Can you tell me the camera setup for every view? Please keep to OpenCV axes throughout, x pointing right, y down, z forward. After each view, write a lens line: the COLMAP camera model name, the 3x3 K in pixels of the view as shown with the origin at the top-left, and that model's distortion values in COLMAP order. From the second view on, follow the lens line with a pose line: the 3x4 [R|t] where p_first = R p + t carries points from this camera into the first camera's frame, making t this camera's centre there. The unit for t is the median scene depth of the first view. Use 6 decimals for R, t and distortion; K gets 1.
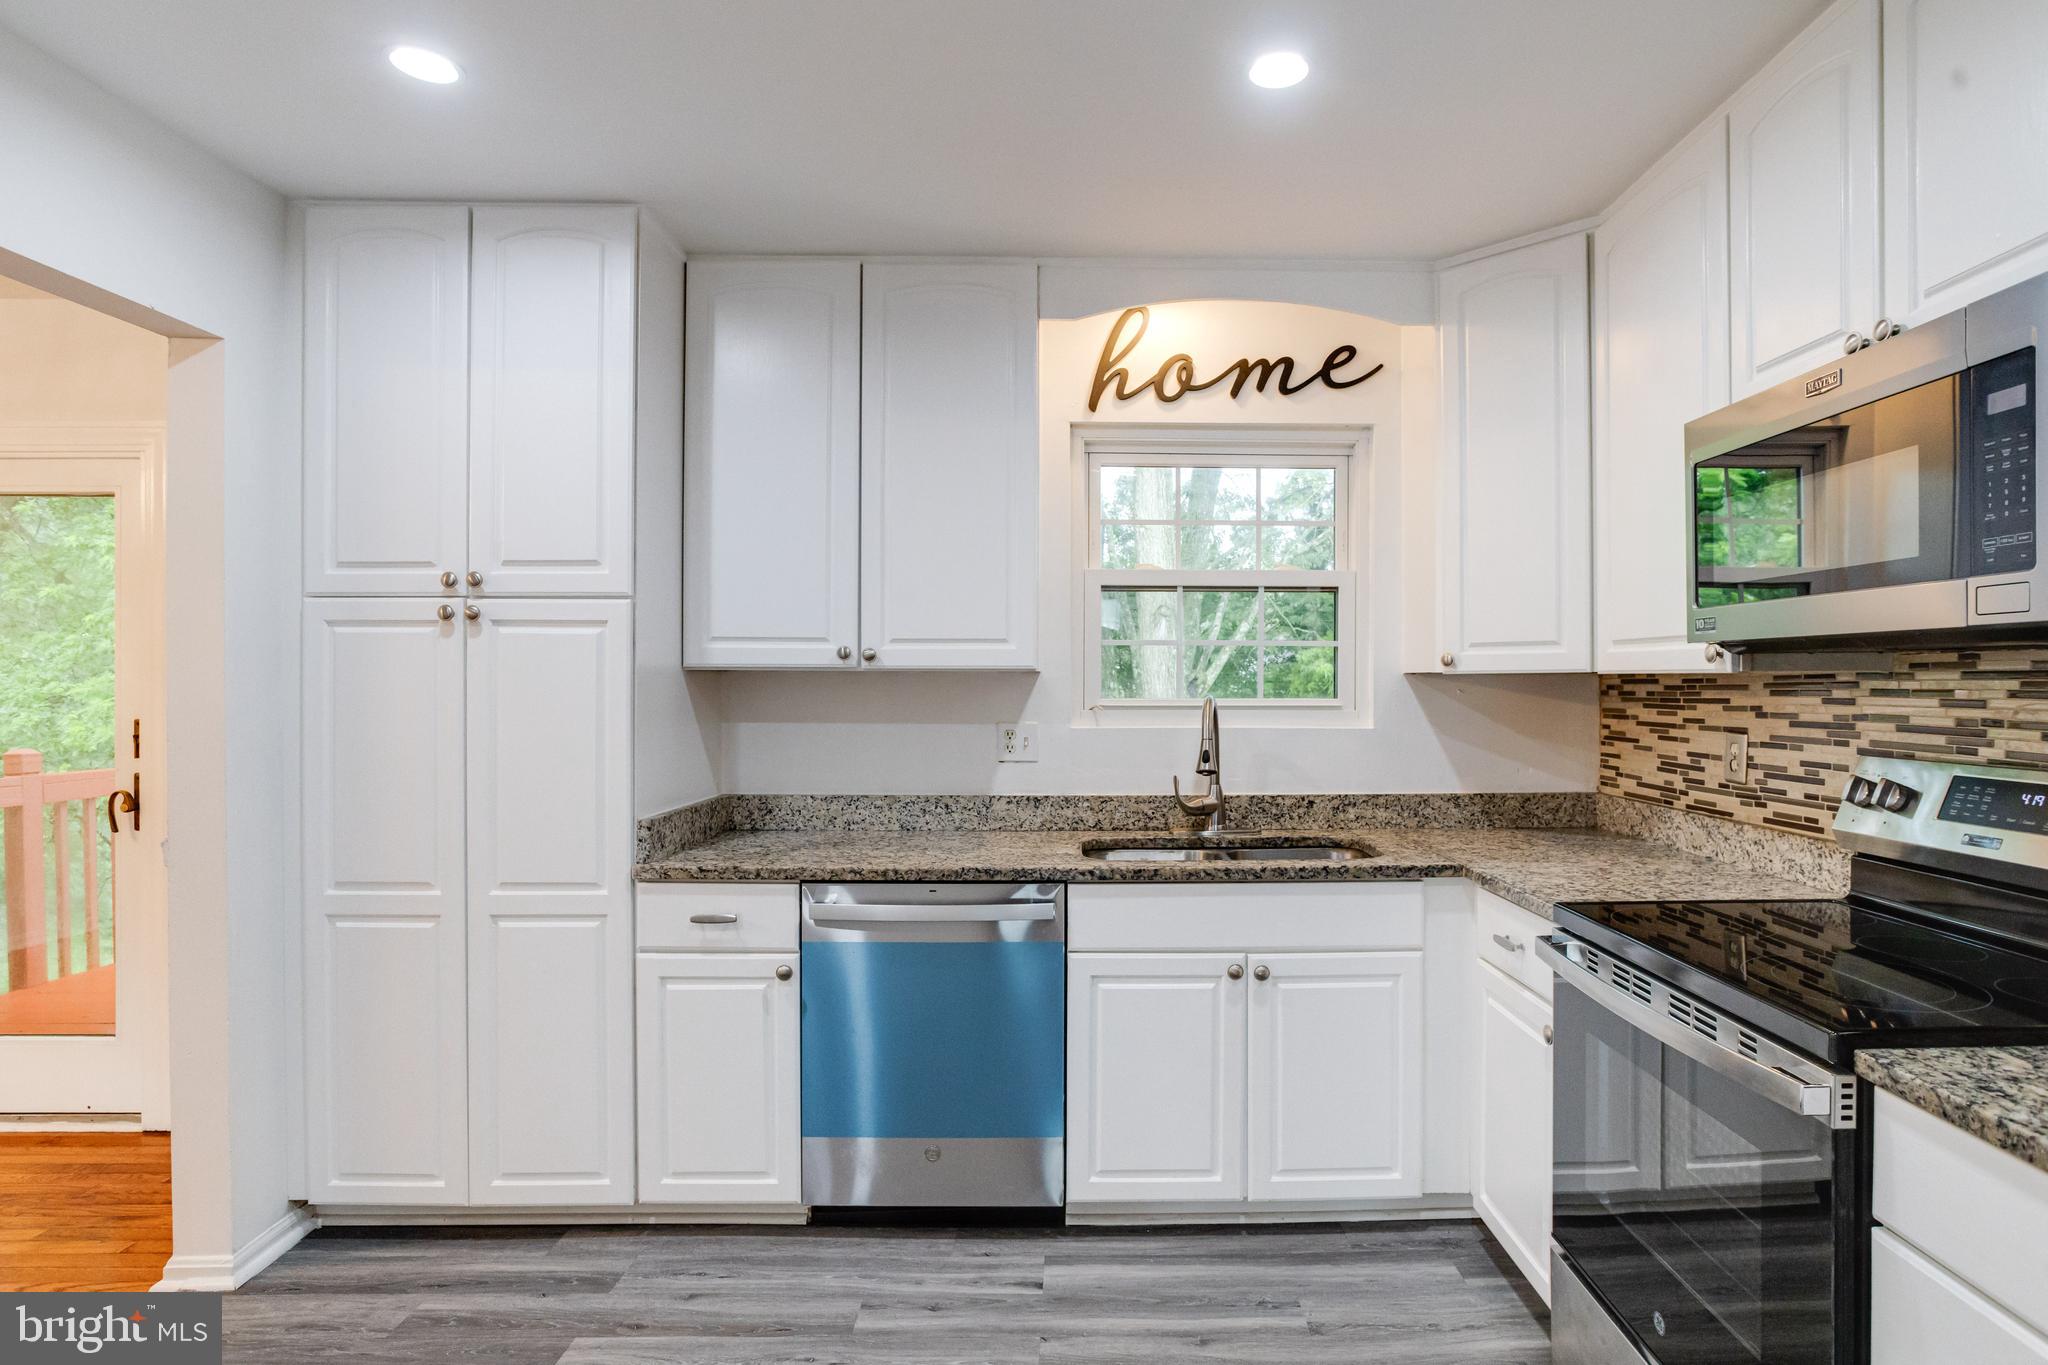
lens RADIAL K [[1083.5, 0, 1122.0], [0, 1083.5, 681.3], [0, 0, 1]] dist [-0.055217, 0.033025]
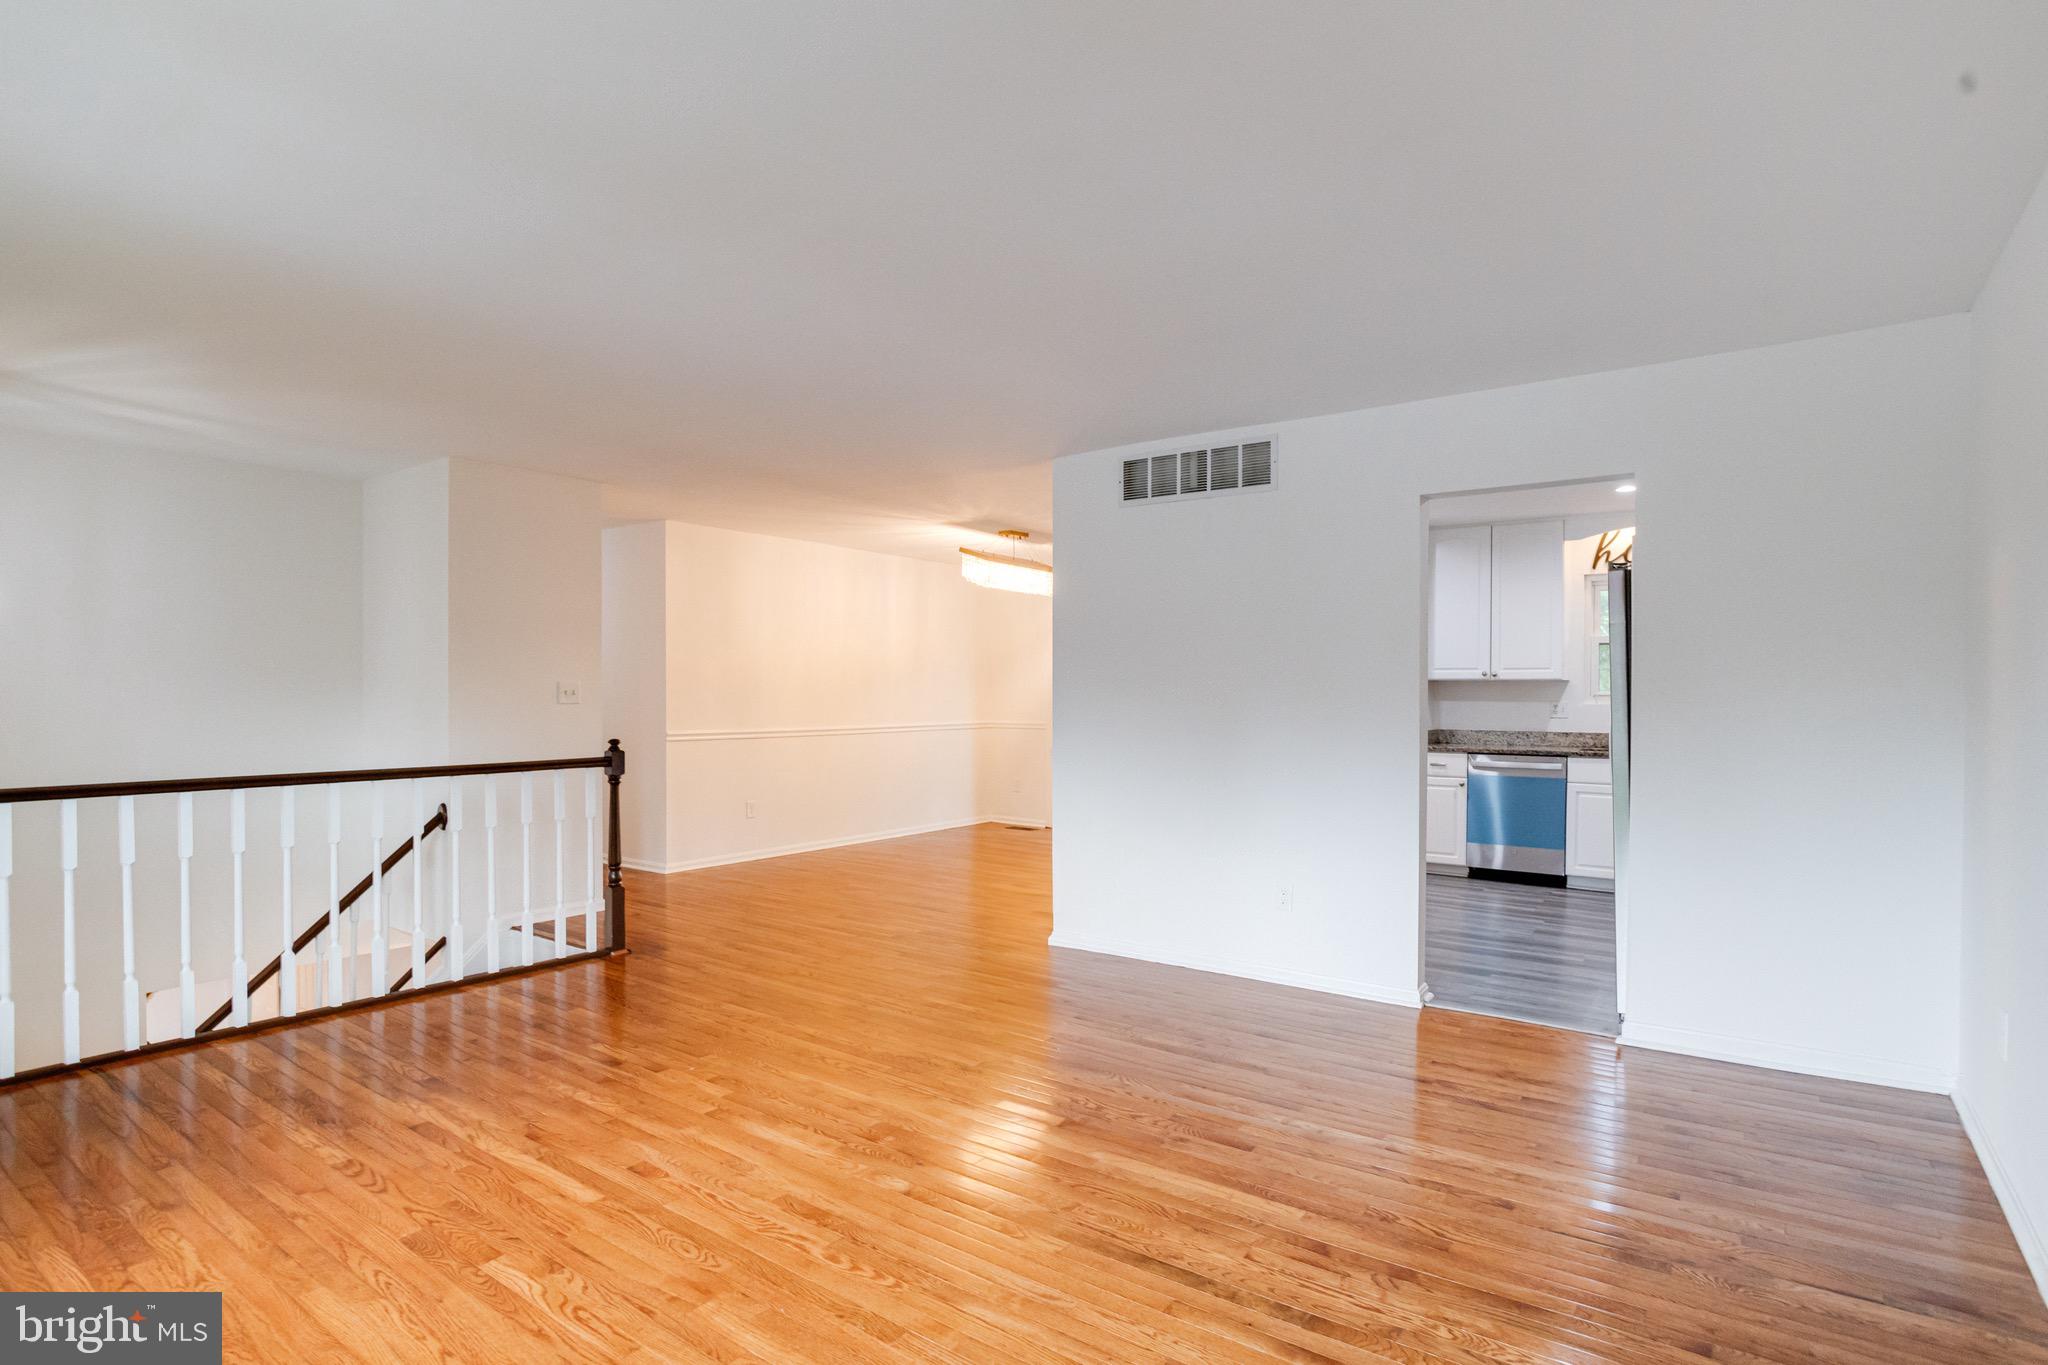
lens RADIAL K [[1023.2, 0, 1051.9], [0, 1023.2, 699.0], [0, 0, 1]] dist [-0.043408, 0.026266]
pose [[0.797585, 0.005261, -0.603184, 0.439380], [-0.002174, 0.999981, 0.005847, 0.025311], [0.603203, -0.003353, 0.797581, -1.782959]]
